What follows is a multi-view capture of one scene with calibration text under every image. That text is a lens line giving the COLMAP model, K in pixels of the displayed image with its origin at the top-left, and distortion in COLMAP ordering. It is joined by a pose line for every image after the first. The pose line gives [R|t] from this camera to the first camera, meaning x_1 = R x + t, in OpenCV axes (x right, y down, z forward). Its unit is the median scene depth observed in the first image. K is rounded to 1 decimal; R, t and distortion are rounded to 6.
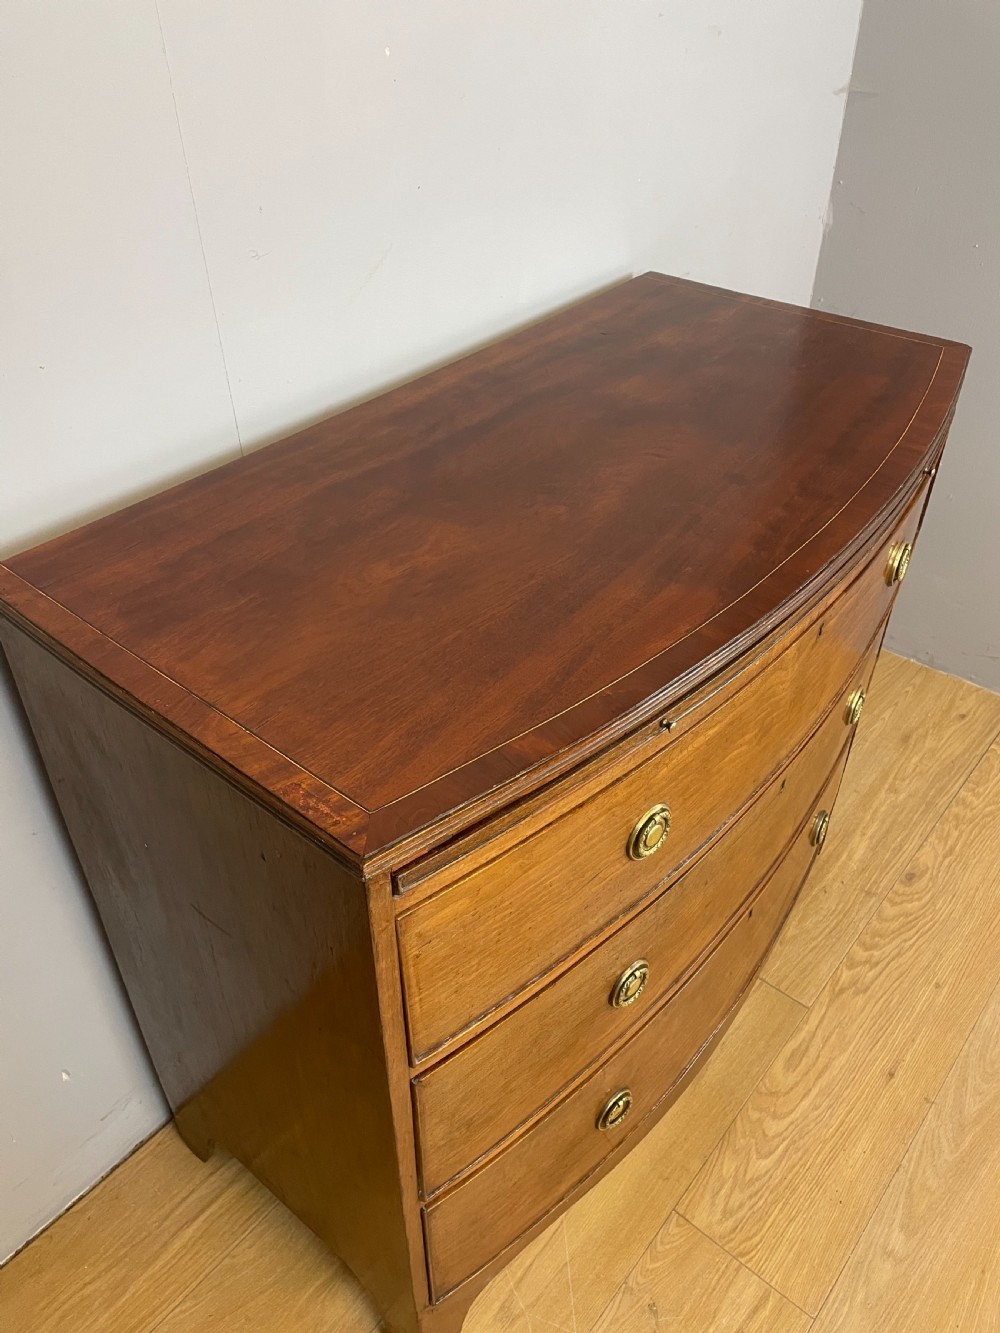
lens RADIAL K [[1008.9, 0, 503.1], [0, 1008.9, 668.4], [0, 0, 1]] dist [0.092480, -0.122254]
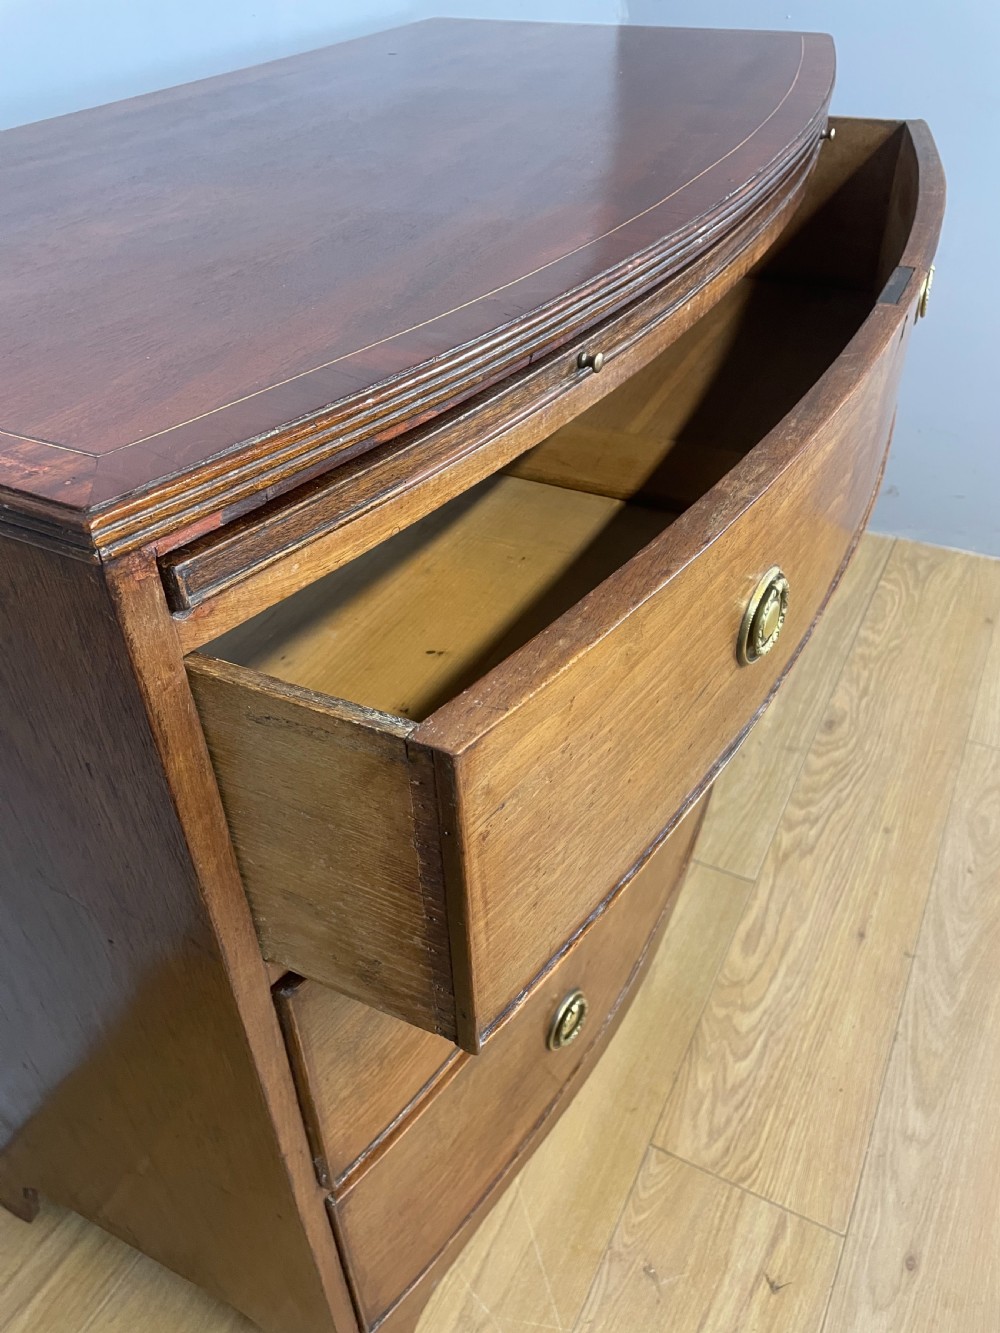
lens RADIAL K [[1014.0, 0, 493.7], [0, 1014.0, 658.1], [0, 0, 1]] dist [0.093317, -0.126717]
pose [[0.976768, -0.155541, 0.147414, -0.012446], [0.157401, 0.987534, -0.000968, 0.135353], [-0.145426, 0.024148, 0.989074, 0.215273]]
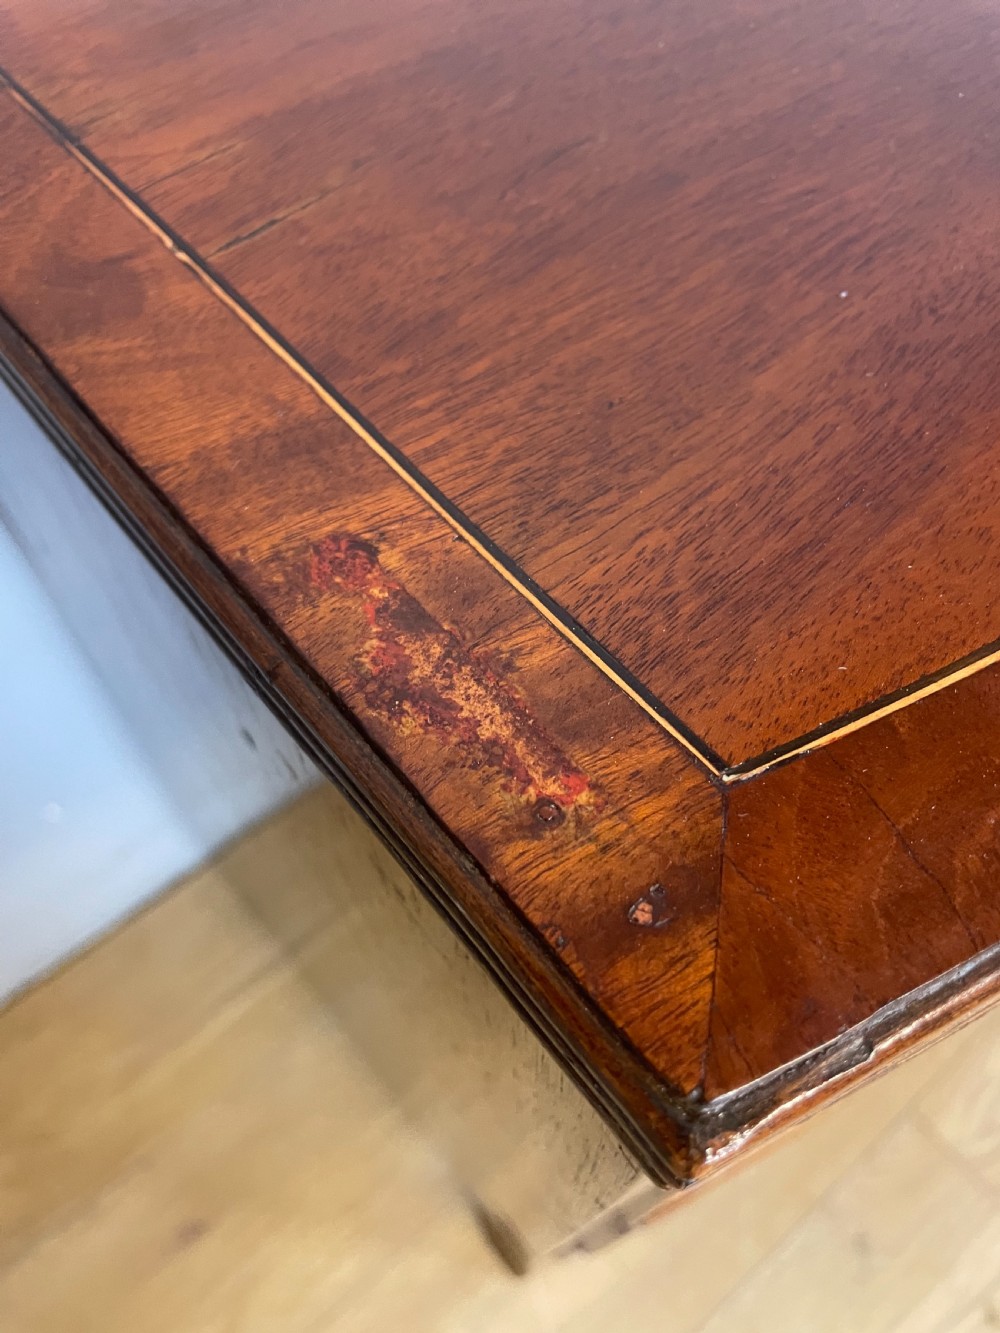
lens RADIAL K [[1009.0, 0, 495.5], [0, 1009.0, 668.6], [0, 0, 1]] dist [0.094817, -0.122204]
pose [[0.983129, 0.150895, -0.103387, -0.075680], [-0.105035, 0.928454, 0.356287, 0.031128], [0.149752, -0.339417, 0.928639, 0.402724]]
